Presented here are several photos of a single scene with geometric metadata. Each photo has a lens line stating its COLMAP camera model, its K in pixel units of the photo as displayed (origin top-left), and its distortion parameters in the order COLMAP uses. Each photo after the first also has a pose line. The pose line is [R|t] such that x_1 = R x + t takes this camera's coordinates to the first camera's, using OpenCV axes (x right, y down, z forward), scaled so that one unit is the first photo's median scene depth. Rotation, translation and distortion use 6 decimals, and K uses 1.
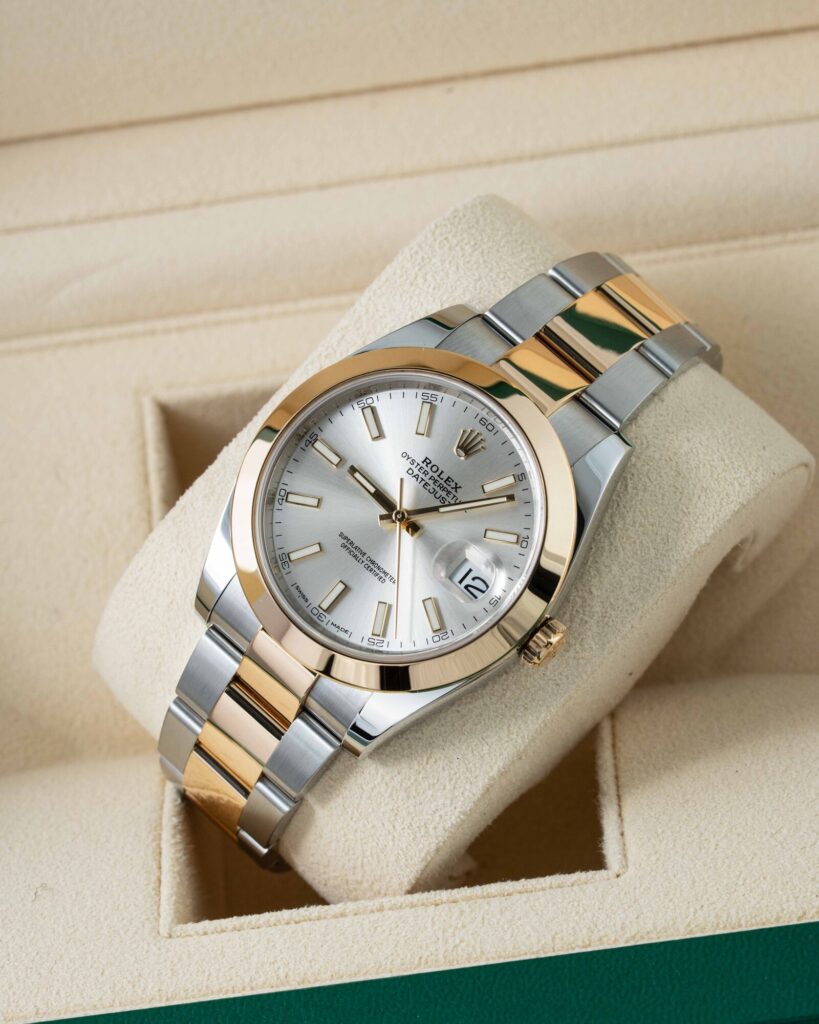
lens RADIAL K [[4413.9, 0, 409.5], [0, 4413.9, 512.0], [0, 0, 1]] dist [0.045068, -3.383948]
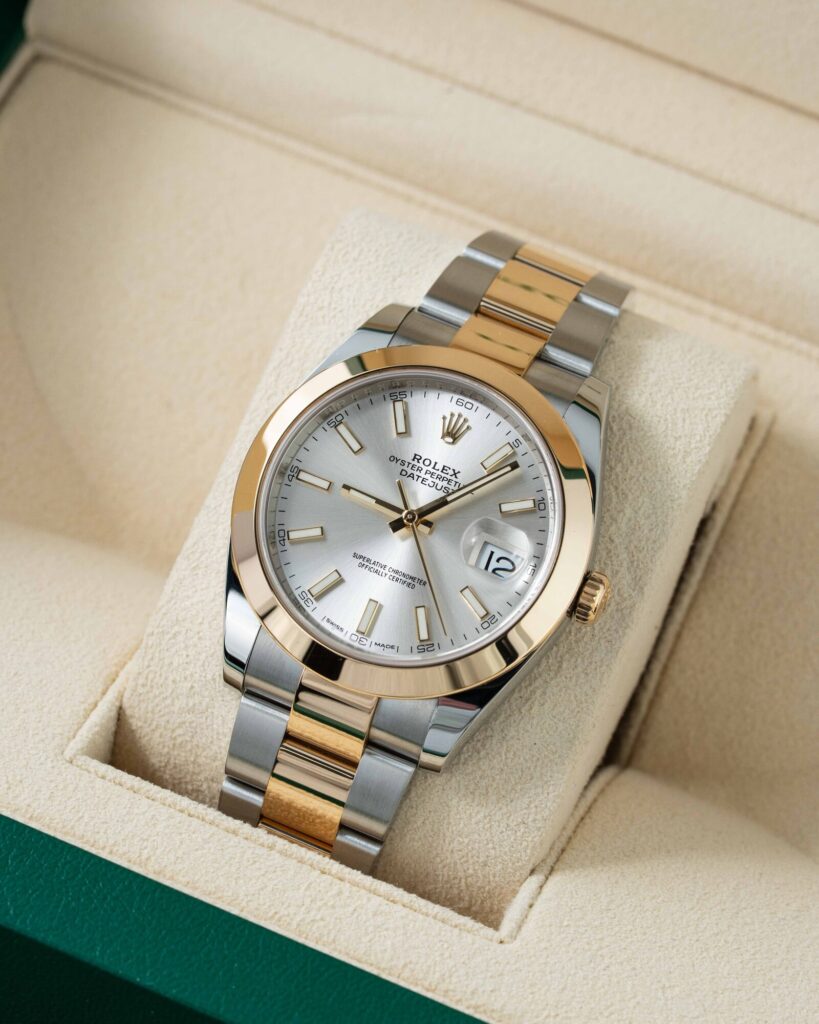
lens RADIAL K [[4413.9, 0, 409.5], [0, 4413.9, 512.0], [0, 0, 1]] dist [0.045068, -3.383948]
pose [[0.862299, 0.494195, -0.110506, 0.089392], [-0.487107, 0.869117, 0.085801, -0.070250], [0.138445, -0.020158, 0.990165, 0.055617]]
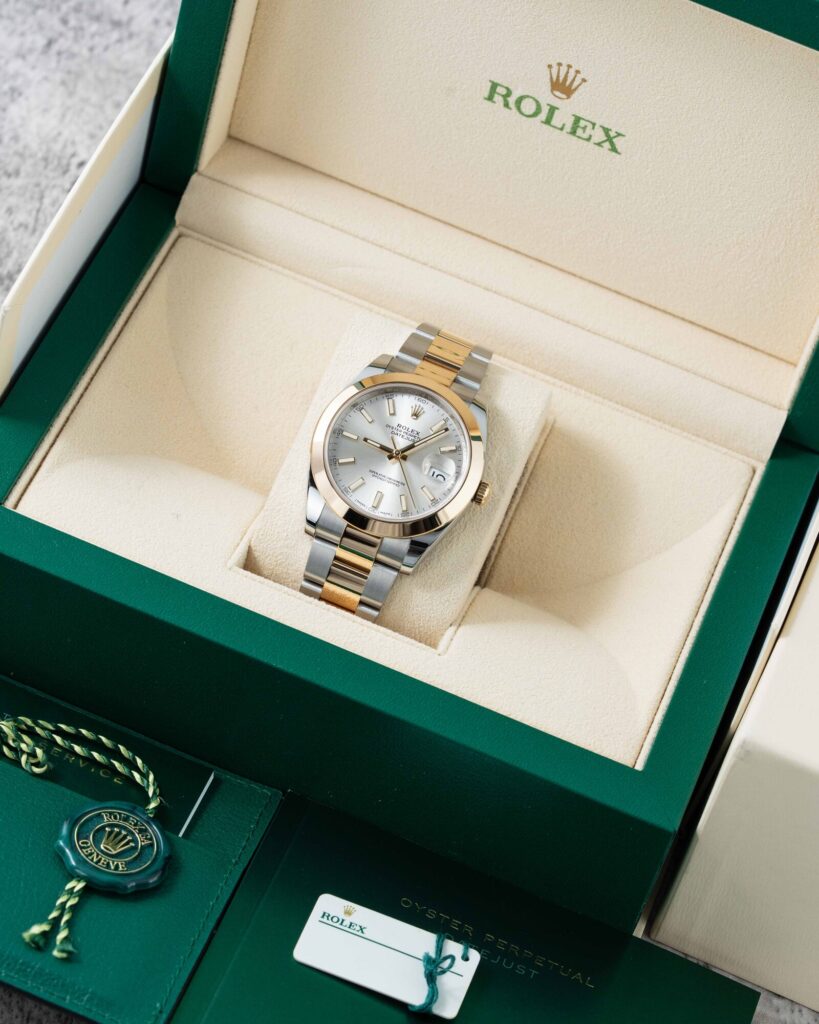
lens RADIAL K [[4413.9, 0, 409.5], [0, 4413.9, 512.0], [0, 0, 1]] dist [0.045068, -3.383948]
pose [[0.863870, 0.503057, -0.025722, 0.054403], [-0.503696, 0.863154, -0.035437, 0.103919], [0.004375, 0.043569, 0.999041, -1.000321]]
